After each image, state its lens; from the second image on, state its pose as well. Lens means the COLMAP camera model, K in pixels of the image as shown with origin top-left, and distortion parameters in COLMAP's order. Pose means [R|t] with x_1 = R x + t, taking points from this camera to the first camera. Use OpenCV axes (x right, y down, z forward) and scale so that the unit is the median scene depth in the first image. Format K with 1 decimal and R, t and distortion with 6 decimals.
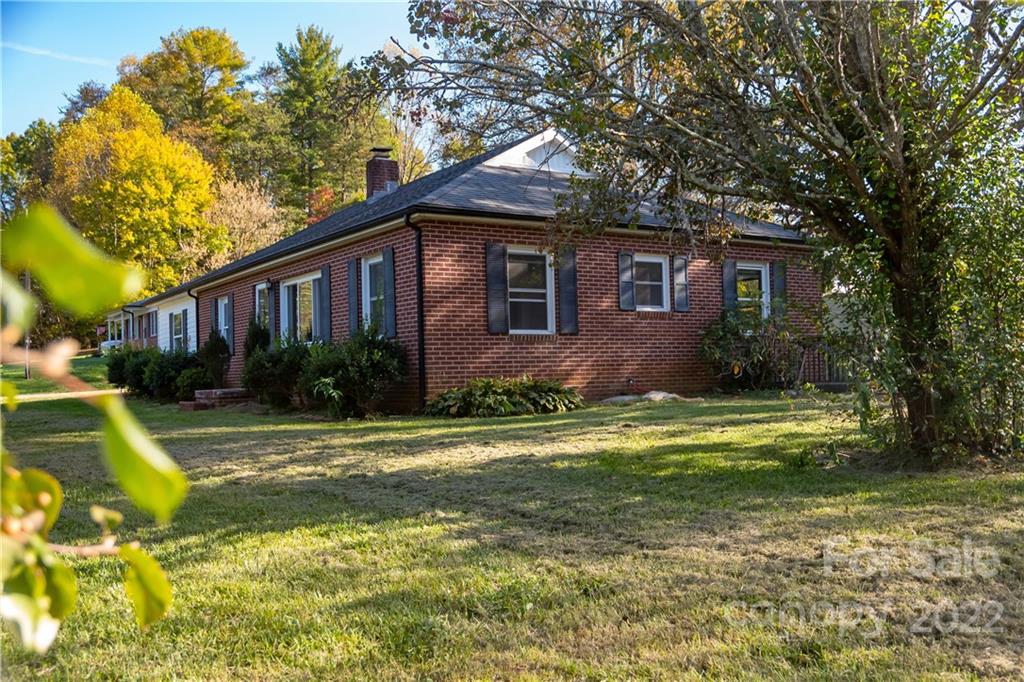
lens RADIAL K [[1064.7, 0, 511.5], [0, 1064.7, 348.5], [0, 0, 1]] dist [-0.039393, 0.000000]
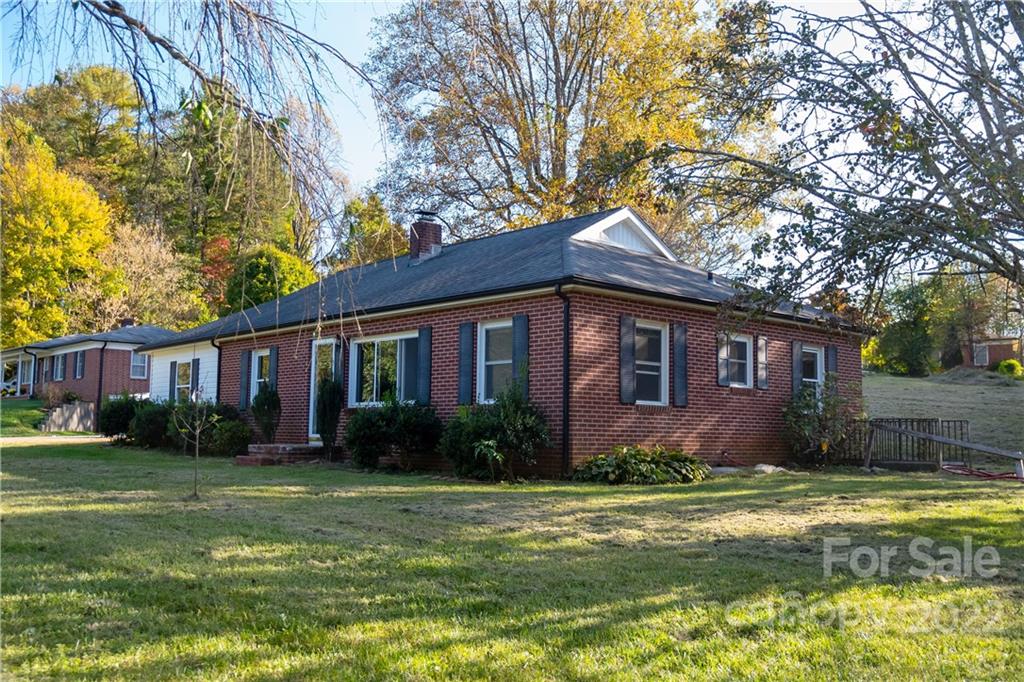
lens RADIAL K [[1064.7, 0, 510.0], [0, 1064.7, 334.2], [0, 0, 1]] dist [-0.039393, 0.000000]
pose [[0.984312, 0.056516, 0.167140, -0.225506], [-0.044352, 0.996148, -0.075641, 0.001743], [-0.170771, 0.067041, 0.983027, -0.004167]]
